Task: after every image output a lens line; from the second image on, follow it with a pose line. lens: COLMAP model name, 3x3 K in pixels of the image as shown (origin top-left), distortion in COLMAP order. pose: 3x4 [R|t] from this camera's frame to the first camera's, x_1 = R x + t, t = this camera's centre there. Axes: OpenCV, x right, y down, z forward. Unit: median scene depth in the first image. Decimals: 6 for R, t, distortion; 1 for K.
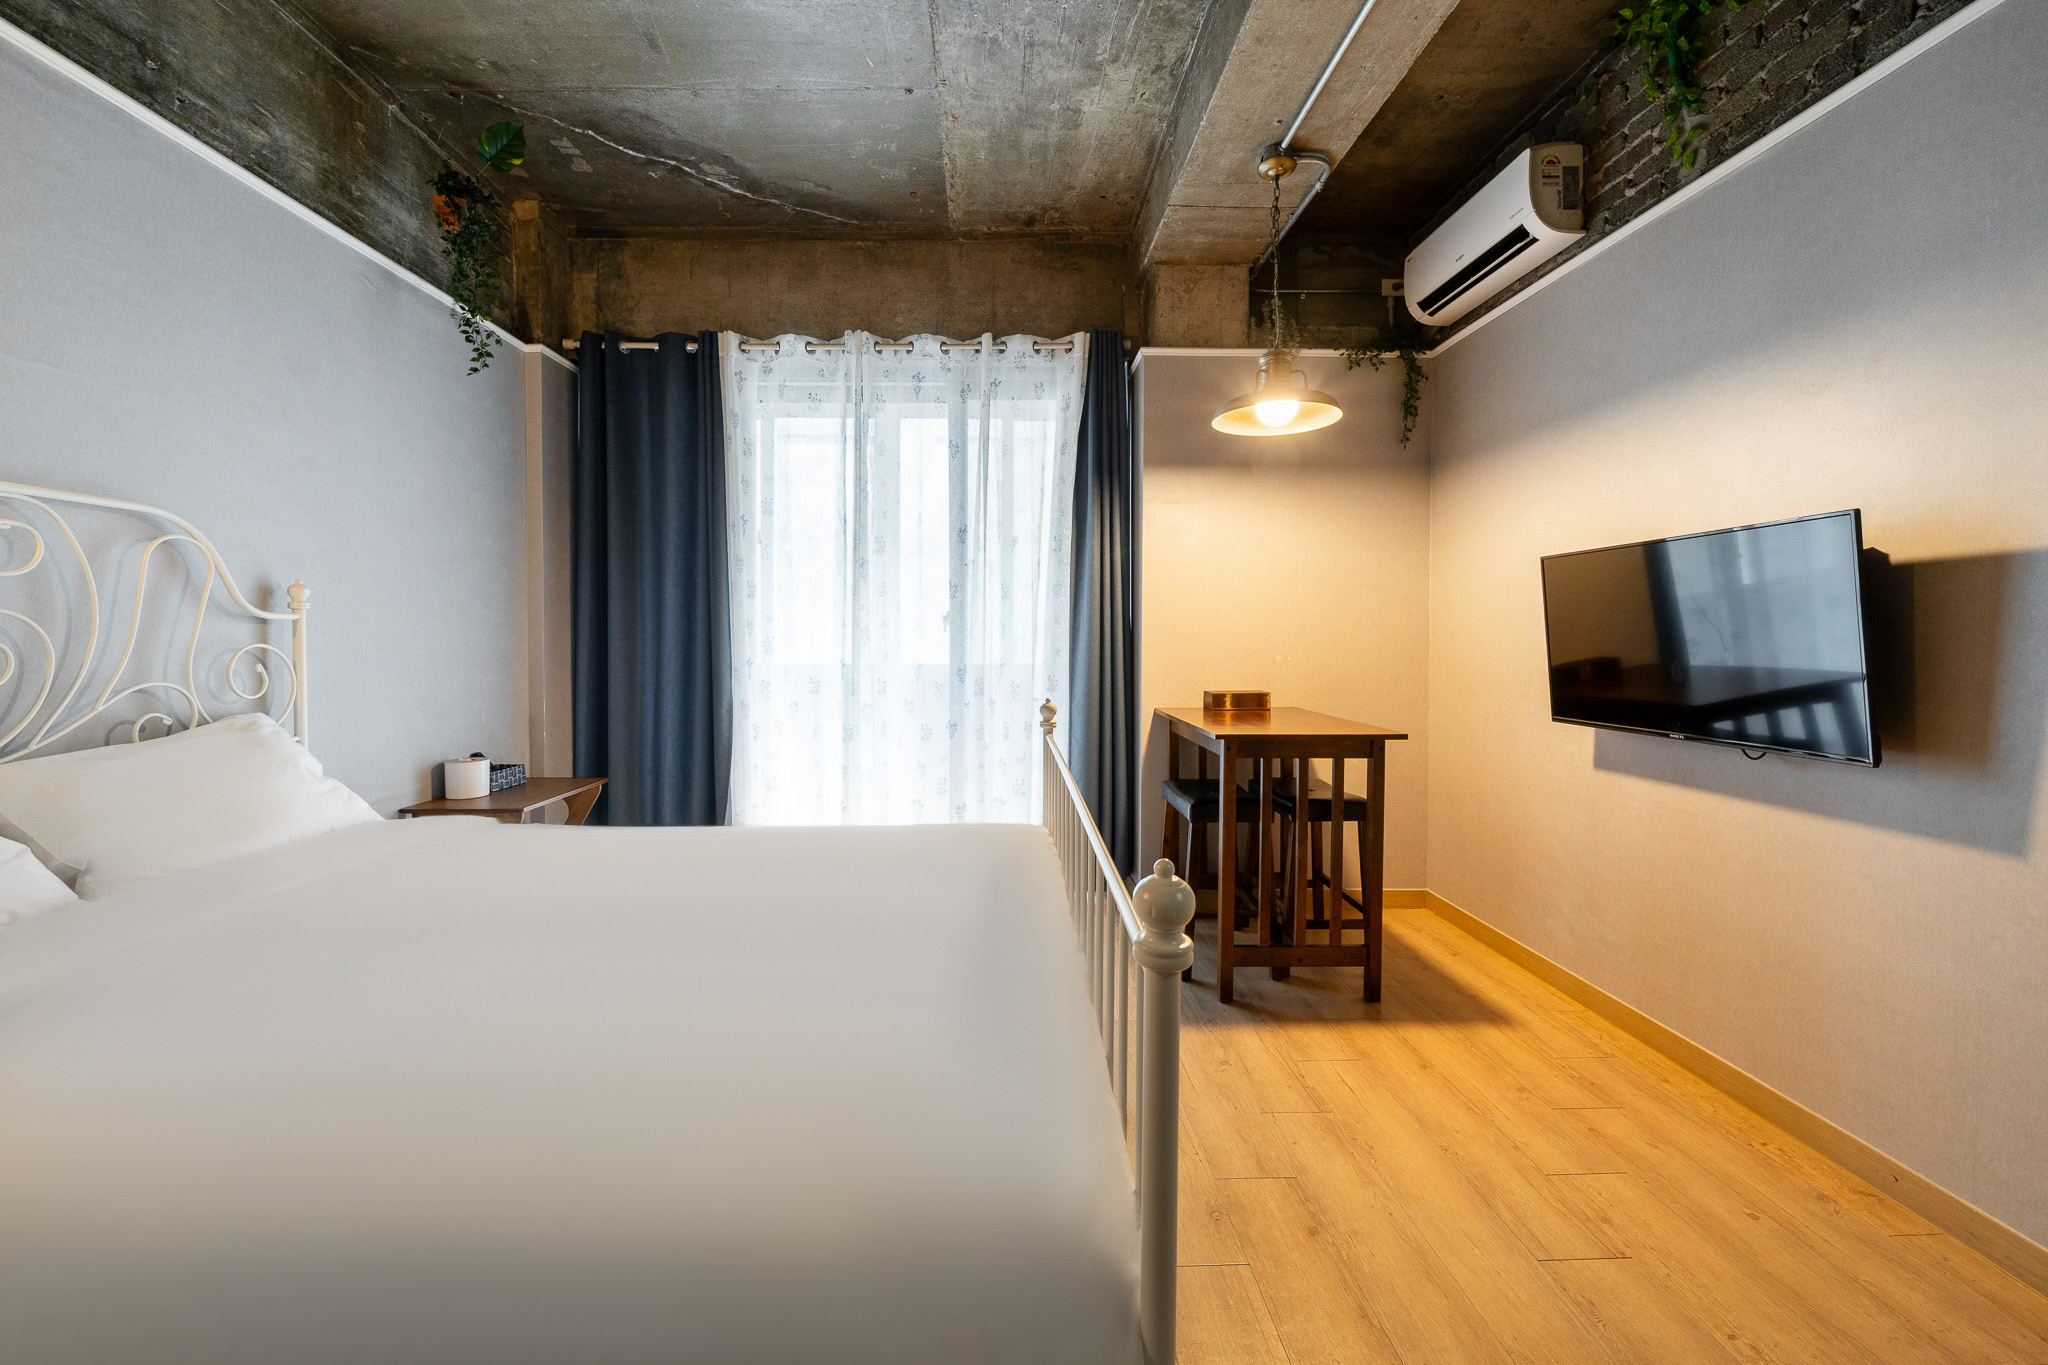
lens RADIAL K [[780.9, 0, 998.7], [0, 780.9, 656.7], [0, 0, 1]] dist [-0.008822, -0.000197]
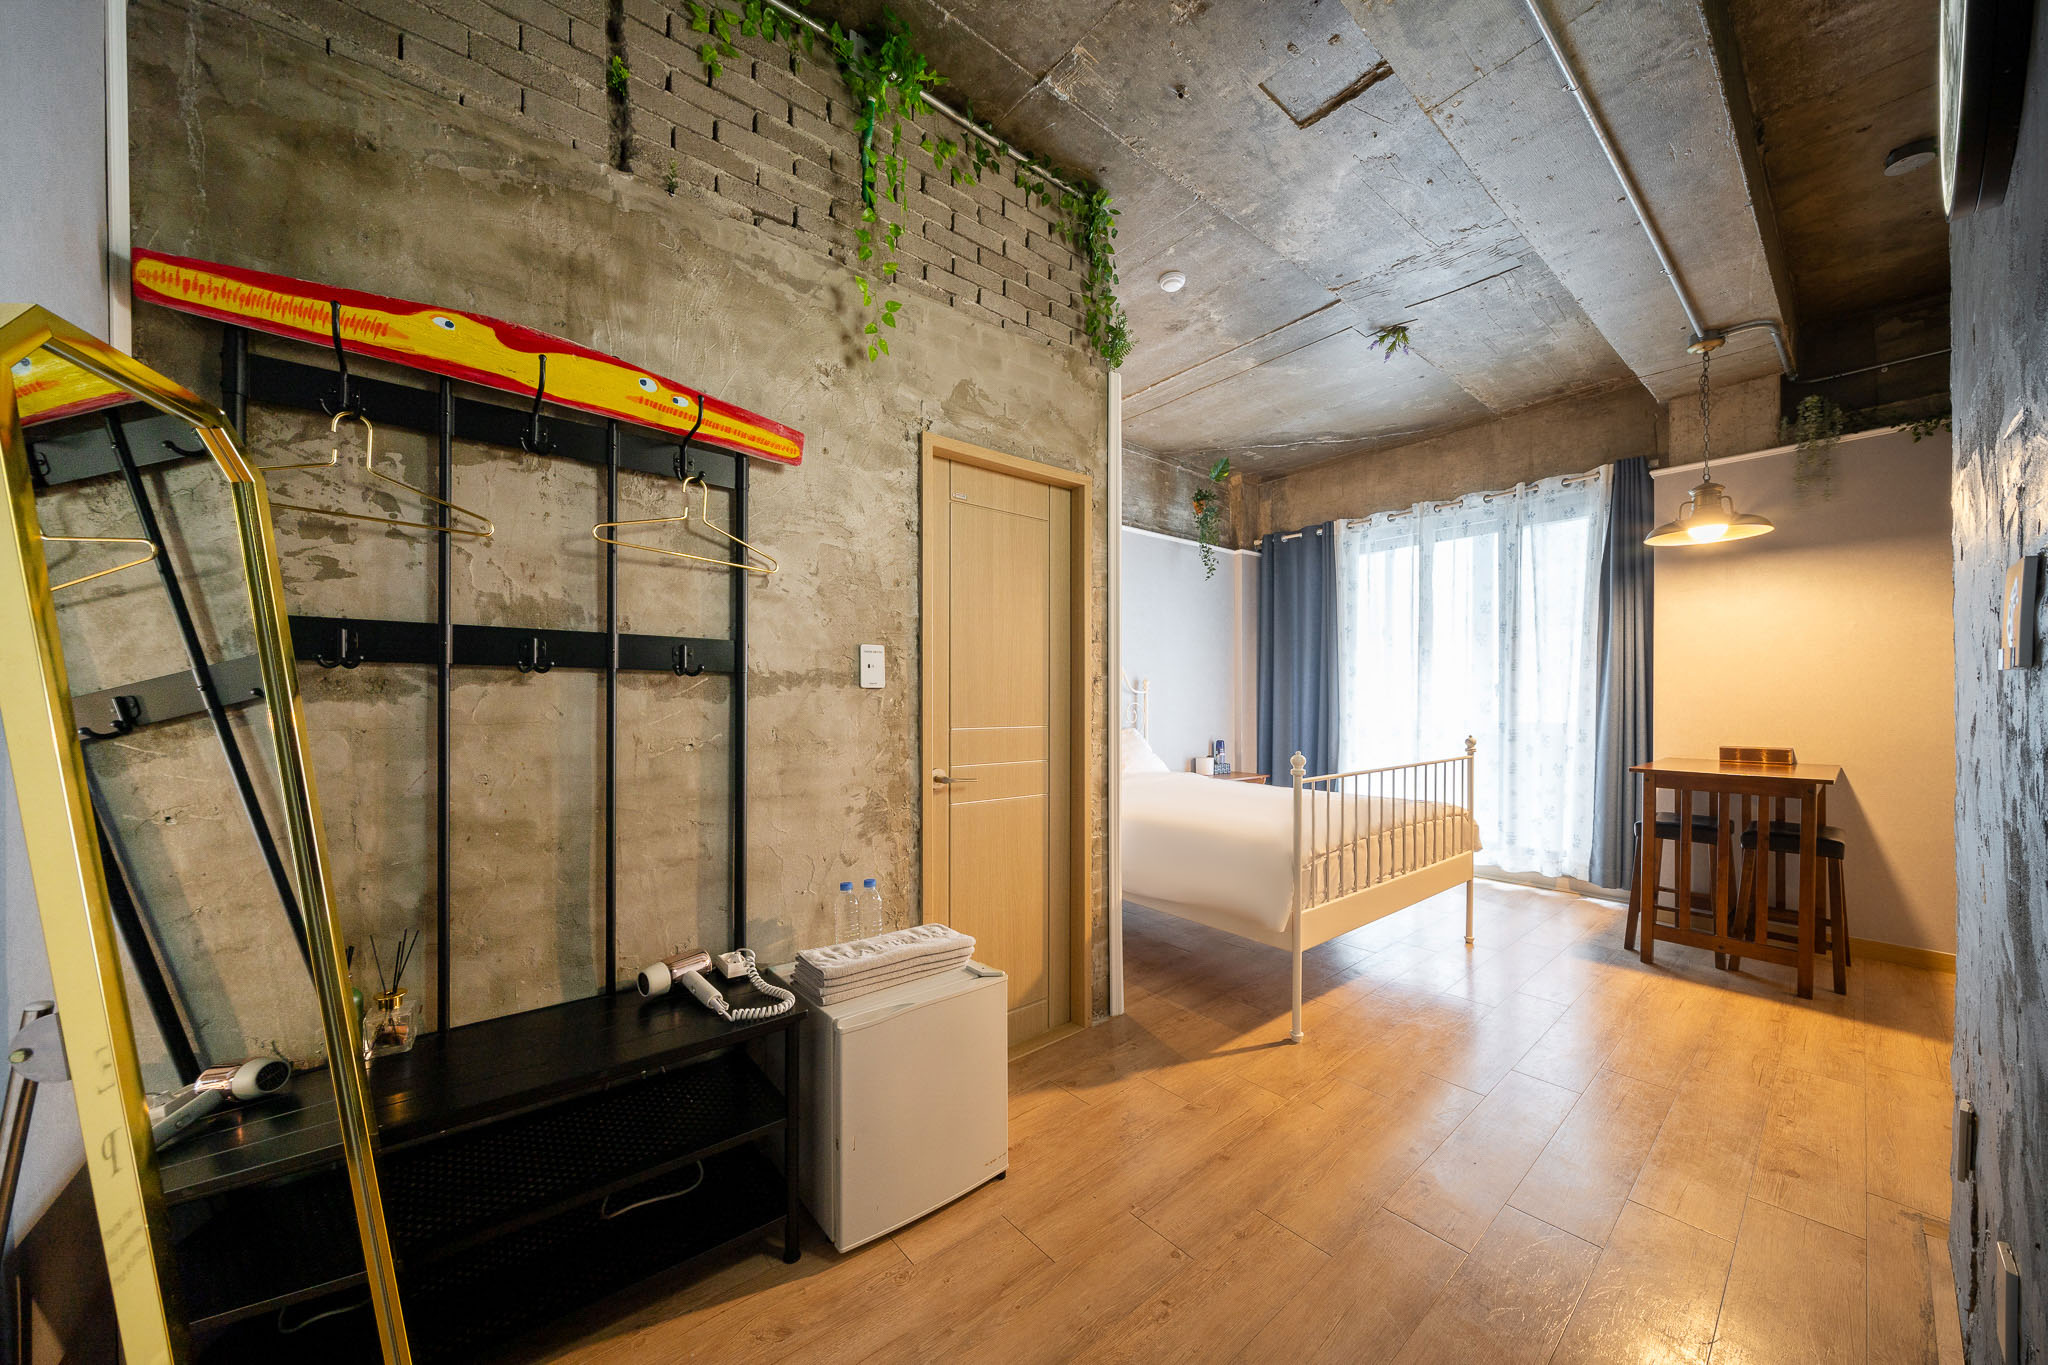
lens RADIAL K [[729.9, 0, 1028.3], [0, 729.9, 673.9], [0, 0, 1]] dist [-0.001831, -0.000176]
pose [[0.628090, -0.026978, -0.777673, 0.451454], [-0.019431, 0.998543, -0.050333, 0.010897], [0.777898, 0.046724, 0.626651, -0.504665]]
